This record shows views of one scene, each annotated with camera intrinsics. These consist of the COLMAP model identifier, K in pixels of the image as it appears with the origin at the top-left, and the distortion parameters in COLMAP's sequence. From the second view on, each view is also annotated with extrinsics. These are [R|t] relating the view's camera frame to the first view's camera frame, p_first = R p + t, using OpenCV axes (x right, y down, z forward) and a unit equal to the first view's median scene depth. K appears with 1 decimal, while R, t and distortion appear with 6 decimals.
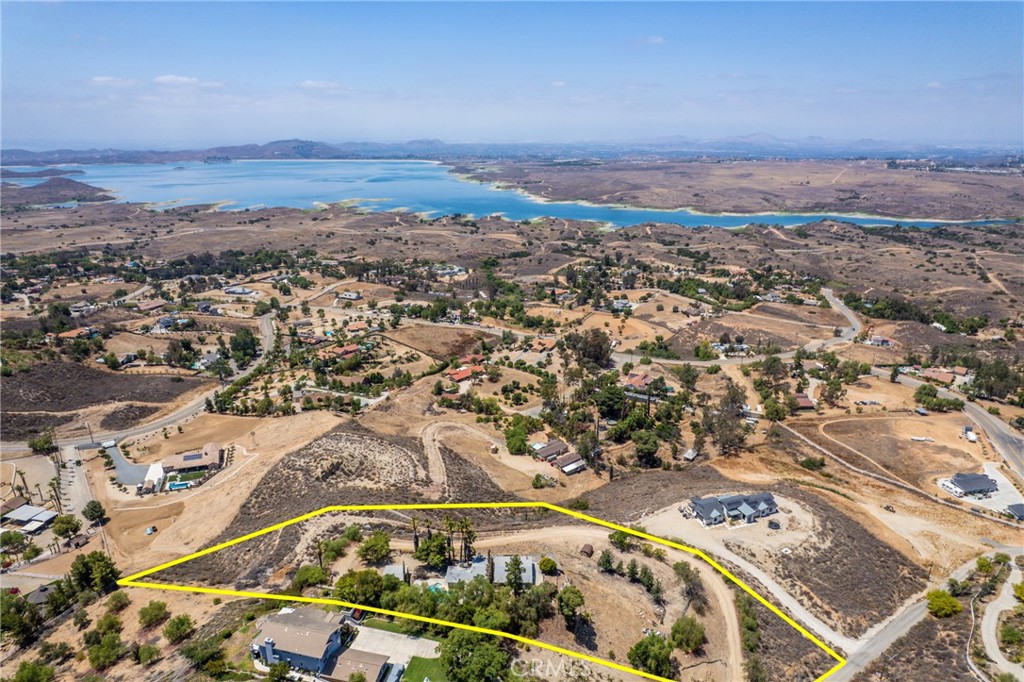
lens RADIAL K [[653.8, 0, 515.7], [0, 653.8, 347.2], [0, 0, 1]] dist [-0.073795, 0.062802]
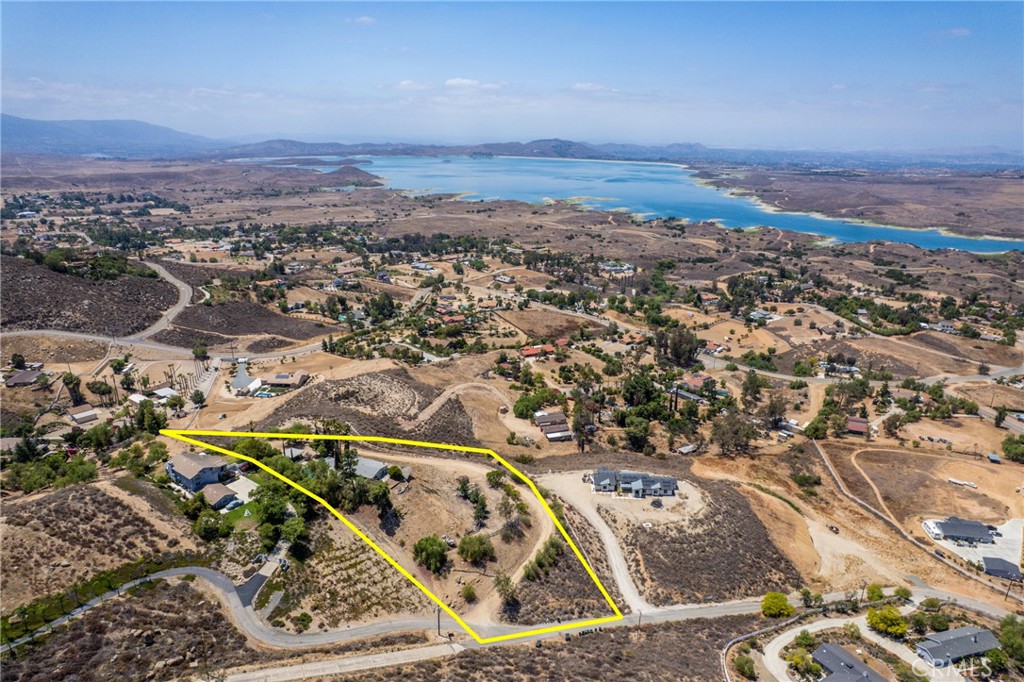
lens RADIAL K [[653.8, 0, 515.7], [0, 653.8, 347.2], [0, 0, 1]] dist [-0.073795, 0.062802]
pose [[0.926174, 0.130836, -0.353672, 0.149003], [-0.132059, 0.991024, 0.020787, 0.008571], [0.353217, 0.027453, 0.935138, -0.022820]]
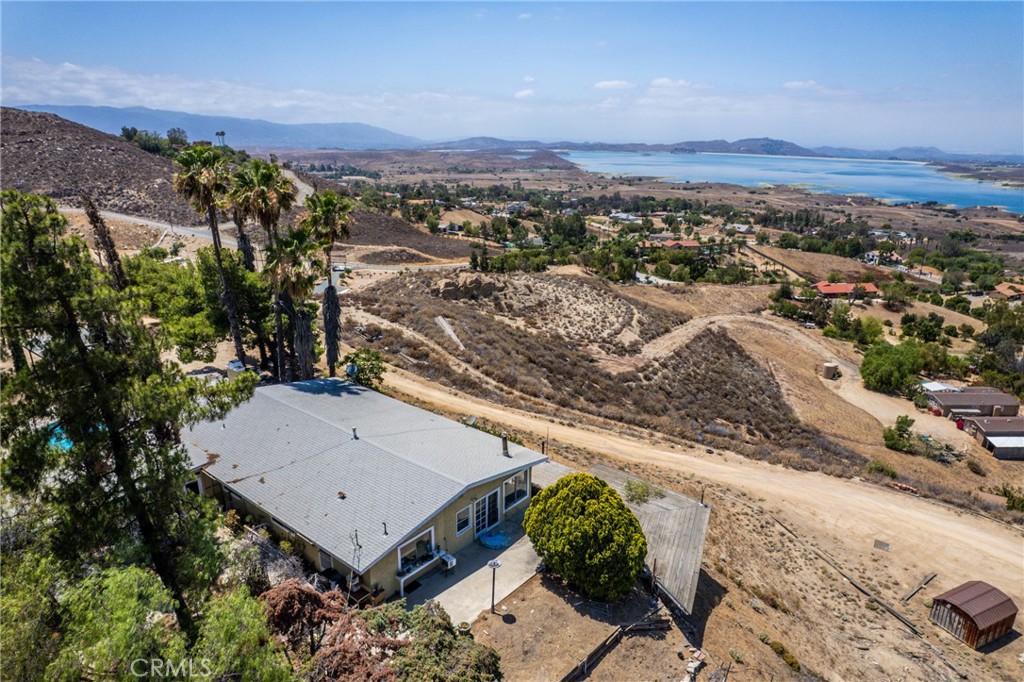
lens RADIAL K [[653.8, 0, 515.7], [0, 653.8, 347.2], [0, 0, 1]] dist [-0.073795, 0.062802]
pose [[0.780549, 0.201871, -0.591600, 0.025202], [-0.207639, 0.976411, 0.059224, 0.063564], [0.589601, 0.076611, 0.804053, 0.190333]]
